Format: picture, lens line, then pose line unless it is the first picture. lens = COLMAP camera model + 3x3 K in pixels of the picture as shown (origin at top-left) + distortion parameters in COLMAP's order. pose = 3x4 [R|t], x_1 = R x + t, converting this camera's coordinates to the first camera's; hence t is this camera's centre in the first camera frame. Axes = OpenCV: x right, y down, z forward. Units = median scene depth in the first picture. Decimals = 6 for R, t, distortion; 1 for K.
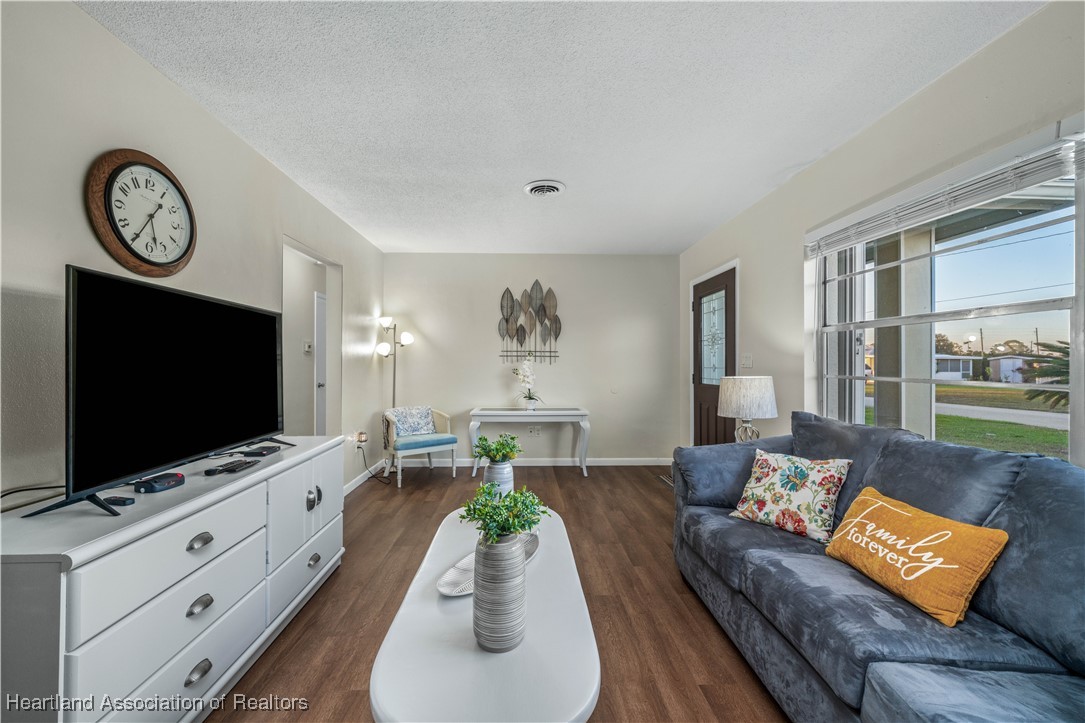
lens RADIAL K [[411.4, 0, 543.5], [0, 411.4, 356.9], [0, 0, 1]] dist [-0.001434, -0.000056]
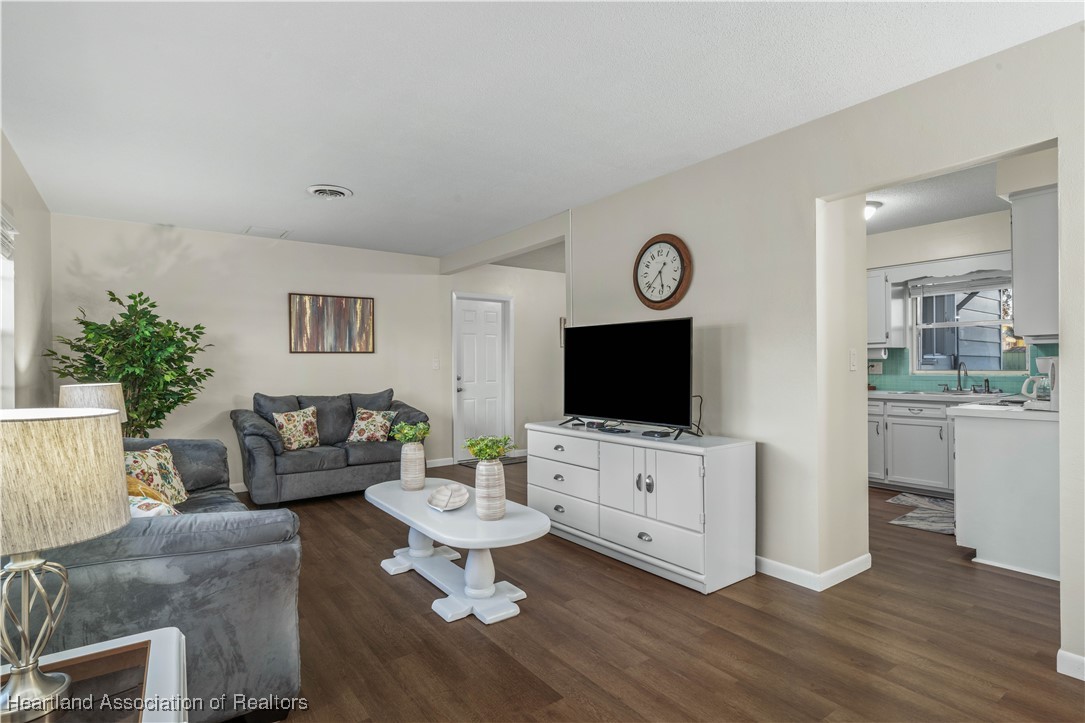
lens RADIAL K [[551.2, 0, 543.1], [0, 551.2, 363.8], [0, 0, 1]] dist [0.000216, 0.000021]
pose [[-0.821606, 0.006668, -0.570017, 0.642507], [0.008103, 0.999967, 0.000018, 0.010676], [0.569998, -0.004604, -0.821633, 2.480708]]
